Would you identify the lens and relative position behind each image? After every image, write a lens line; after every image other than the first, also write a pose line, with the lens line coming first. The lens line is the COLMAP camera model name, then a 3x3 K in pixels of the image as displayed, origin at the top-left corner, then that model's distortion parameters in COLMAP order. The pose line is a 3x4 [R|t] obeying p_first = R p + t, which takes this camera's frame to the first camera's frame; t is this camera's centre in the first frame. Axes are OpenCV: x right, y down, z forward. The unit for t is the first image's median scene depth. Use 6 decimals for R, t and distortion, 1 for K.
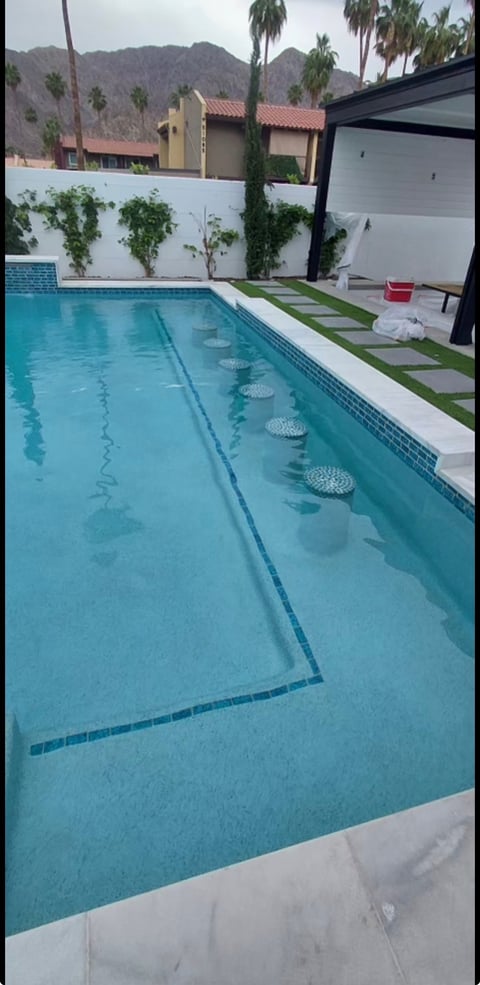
lens RADIAL K [[486.6, 0, 231.5], [0, 486.6, 457.7], [0, 0, 1]] dist [0.005182, -0.001776]
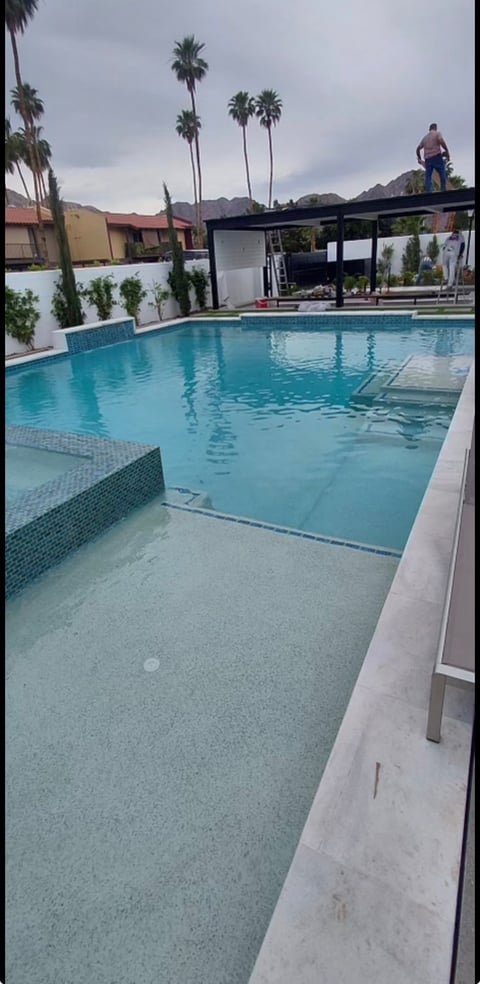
lens RADIAL K [[486.1, 0, 231.5], [0, 486.1, 457.3], [0, 0, 1]] dist [0.005182, -0.001776]
pose [[0.700597, -0.358492, 0.616965, -0.550476], [0.429054, 0.902513, 0.037198, 0.039259], [-0.570155, 0.238650, 0.786111, -0.146881]]
